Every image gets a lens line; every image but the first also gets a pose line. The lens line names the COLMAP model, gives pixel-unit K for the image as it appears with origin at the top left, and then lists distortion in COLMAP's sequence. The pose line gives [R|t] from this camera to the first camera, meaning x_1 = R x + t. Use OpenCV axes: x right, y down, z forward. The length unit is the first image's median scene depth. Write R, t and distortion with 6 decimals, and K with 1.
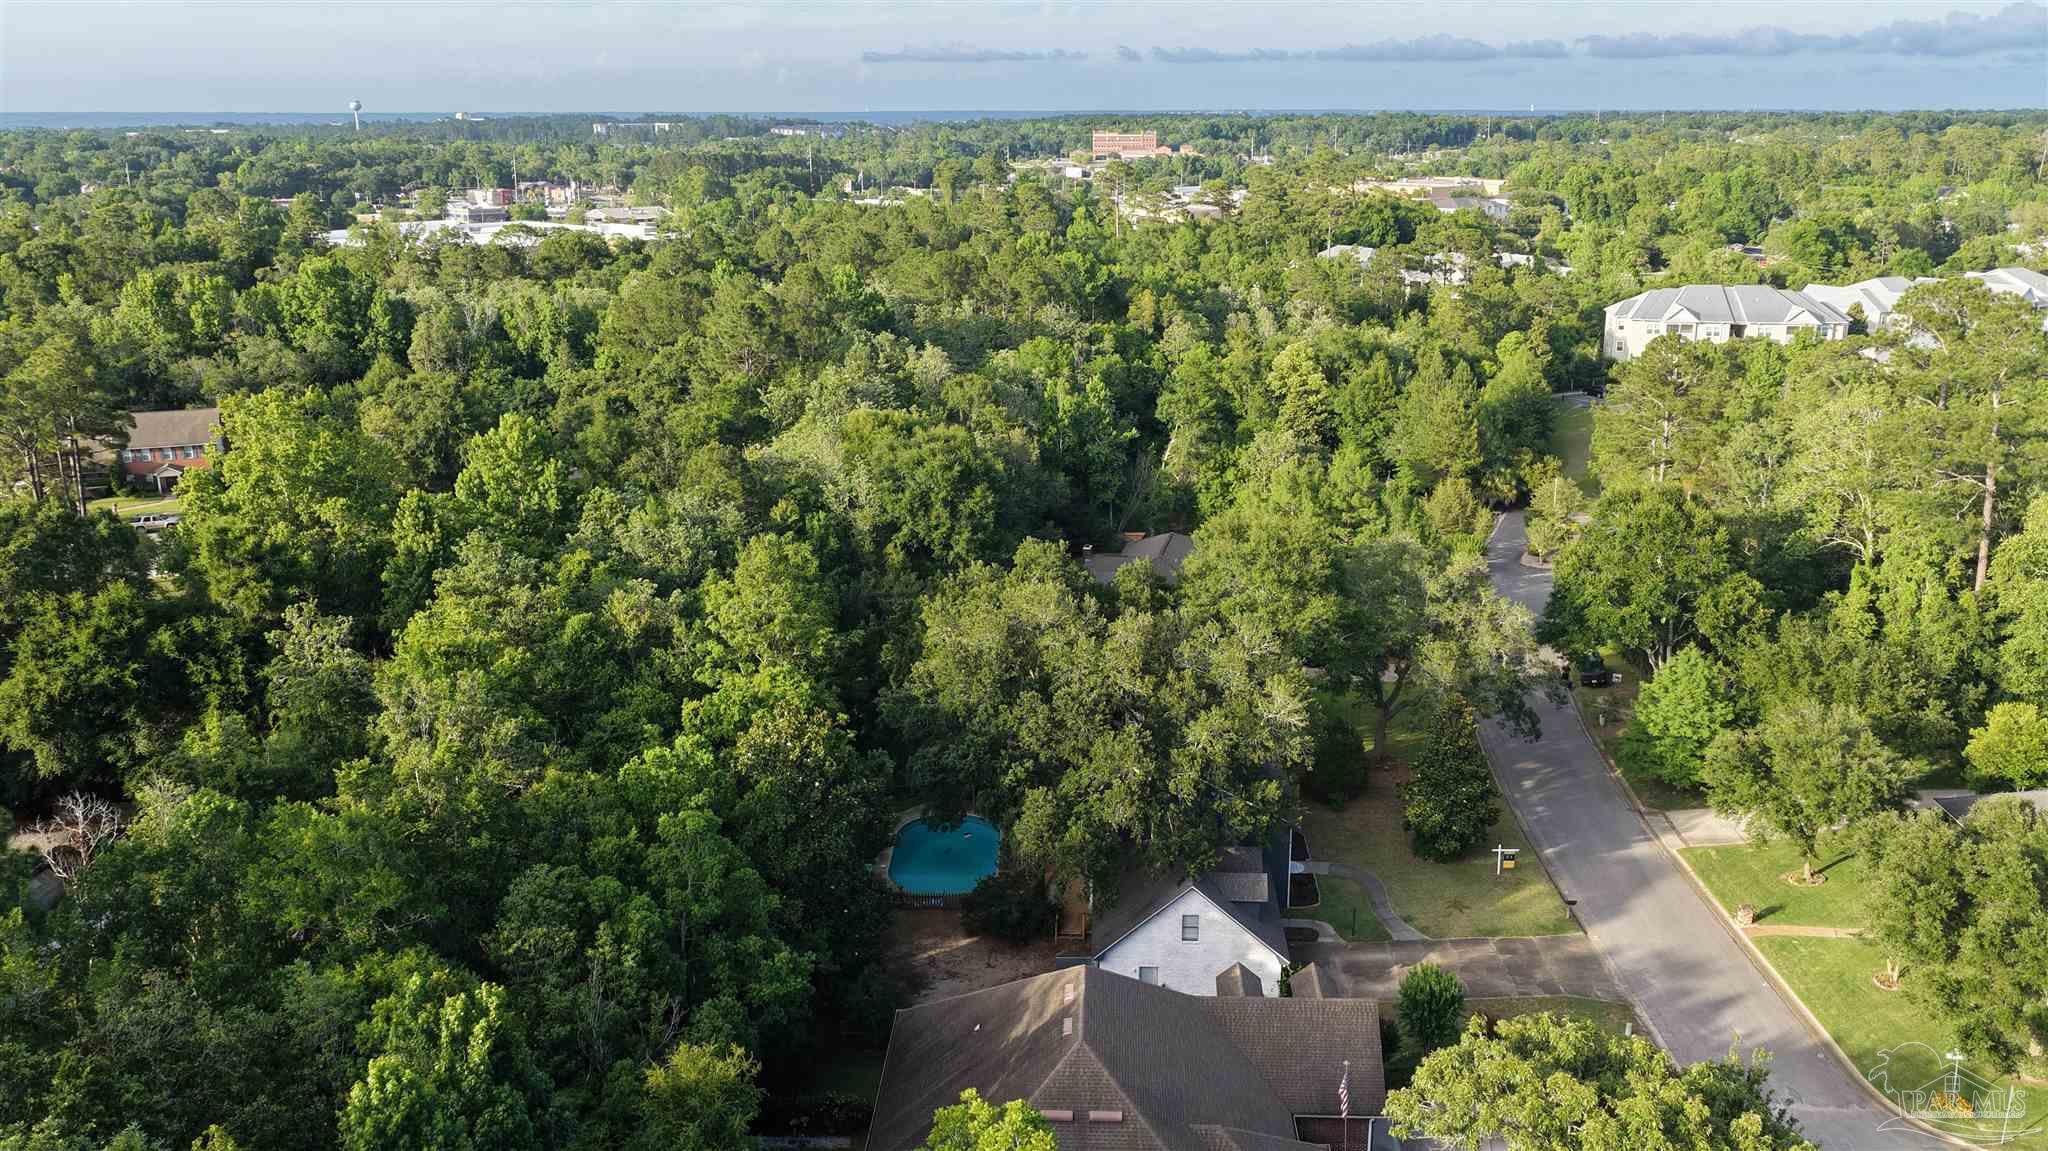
lens RADIAL K [[1656.2, 0, 1024.0], [0, 1656.2, 575.5], [0, 0, 1]] dist [0.006986, 0.001577]
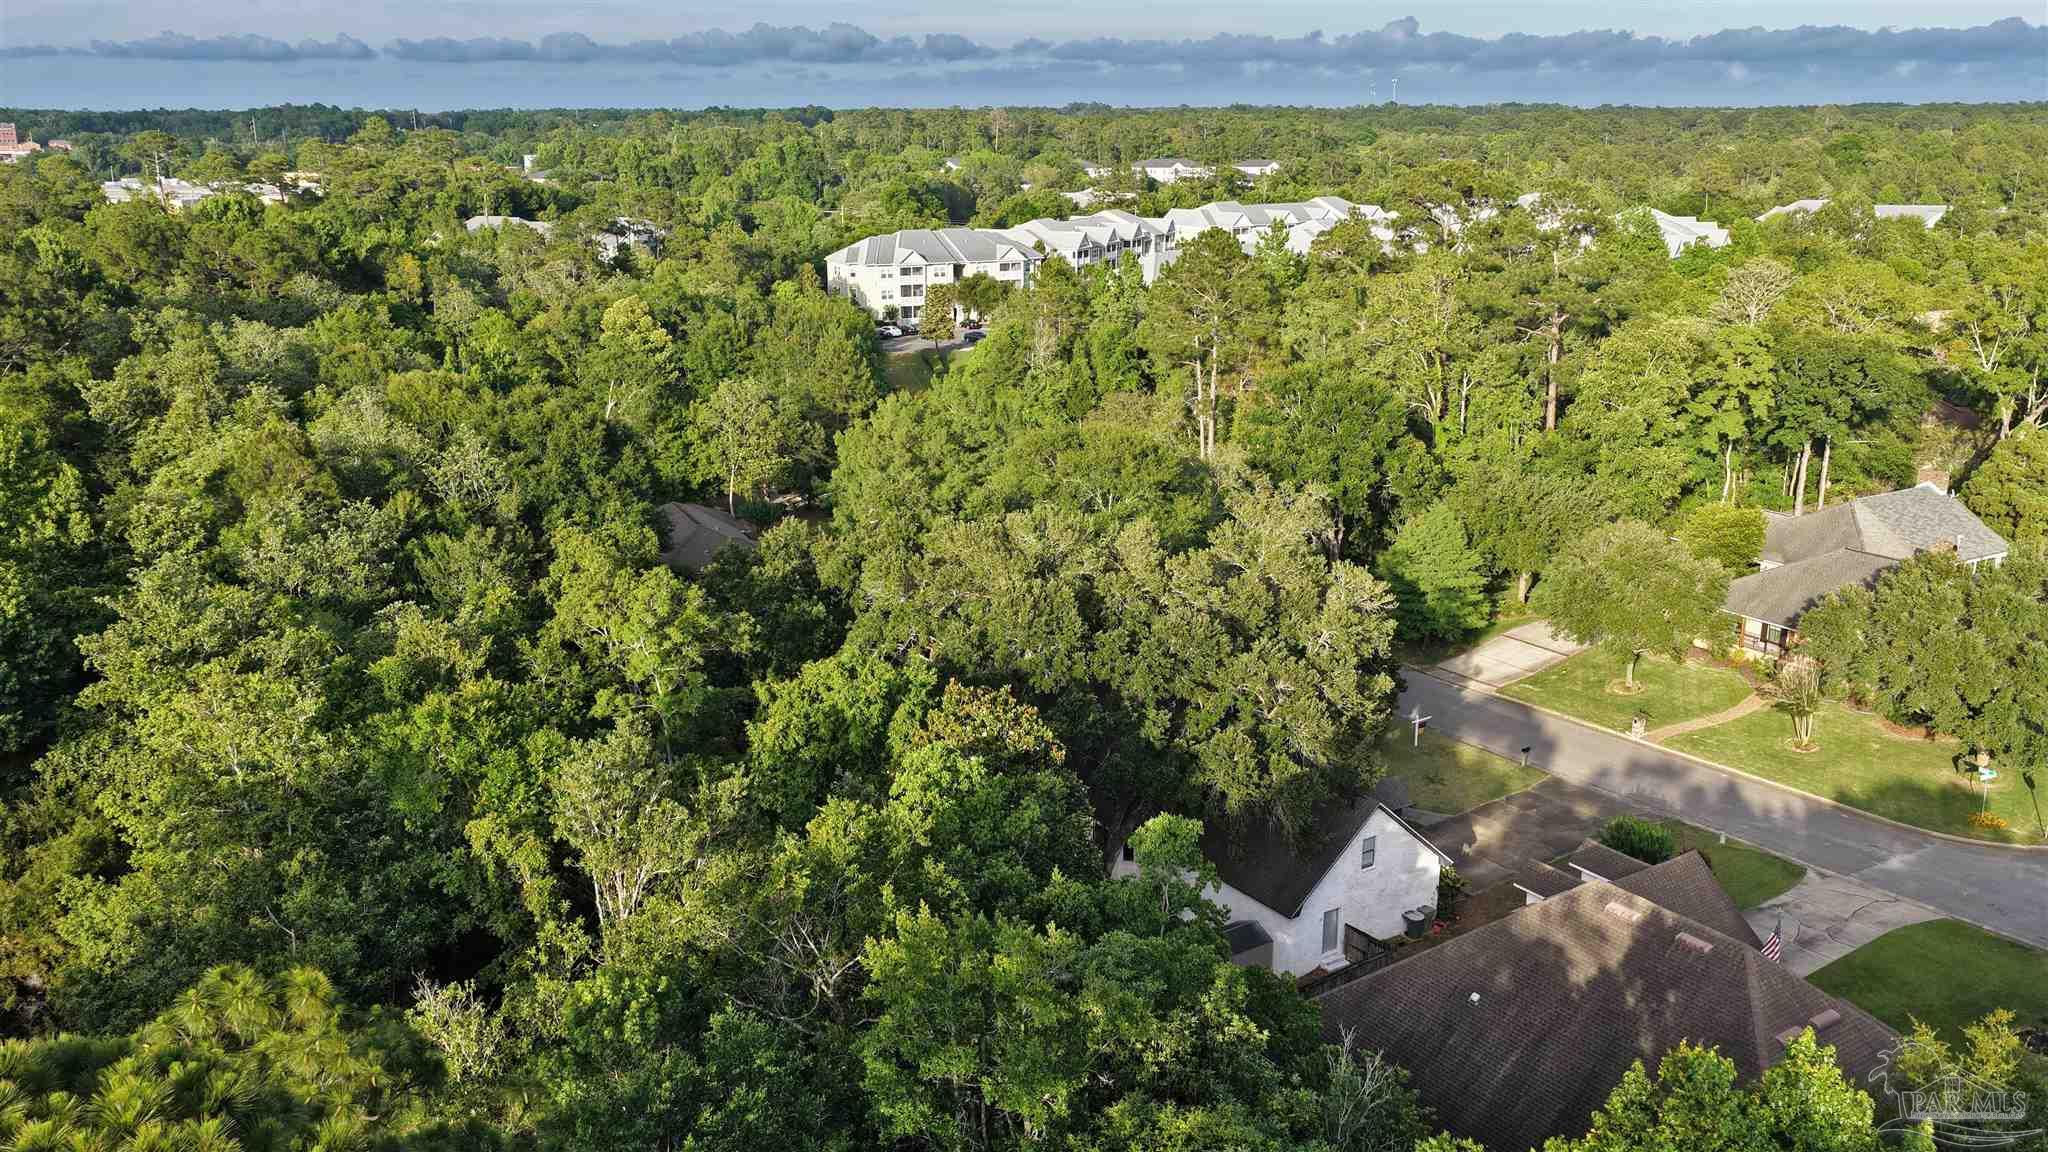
lens RADIAL K [[1693.4, 0, 1024.0], [0, 1693.4, 576.0], [0, 0, 1]] dist [-0.010757, -0.002728]
pose [[0.821064, -0.152429, 0.550109, -0.179888], [0.153257, 0.987171, 0.044792, 0.000324], [-0.549879, 0.047531, 0.833891, 0.121226]]
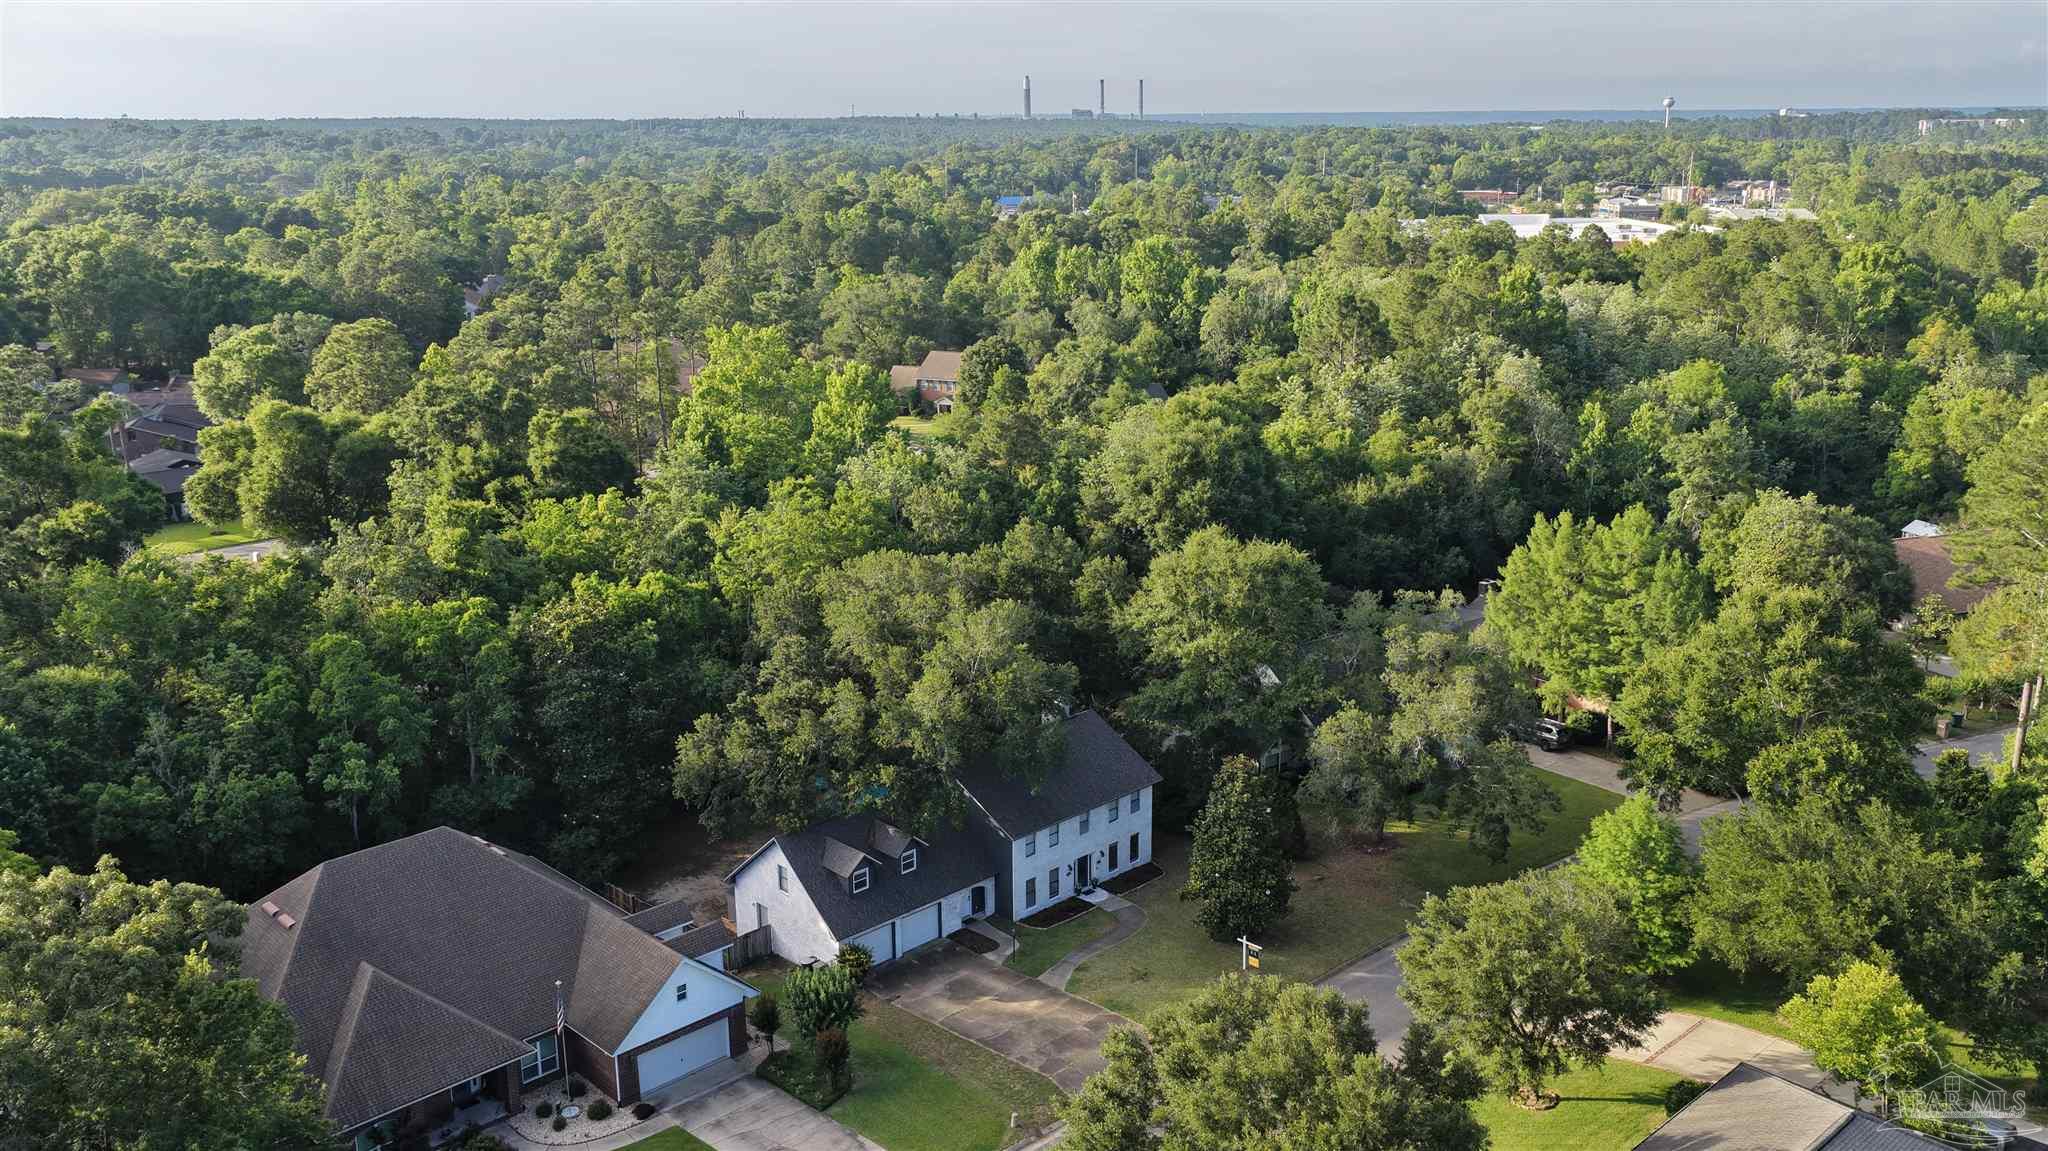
lens RADIAL K [[1656.2, 0, 1024.0], [0, 1656.2, 575.5], [0, 0, 1]] dist [0.006986, 0.001577]
pose [[0.741205, 0.180186, -0.646643, 0.297313], [-0.179013, 0.981473, 0.068296, -0.025511], [0.646969, 0.065136, 0.759729, 0.101051]]
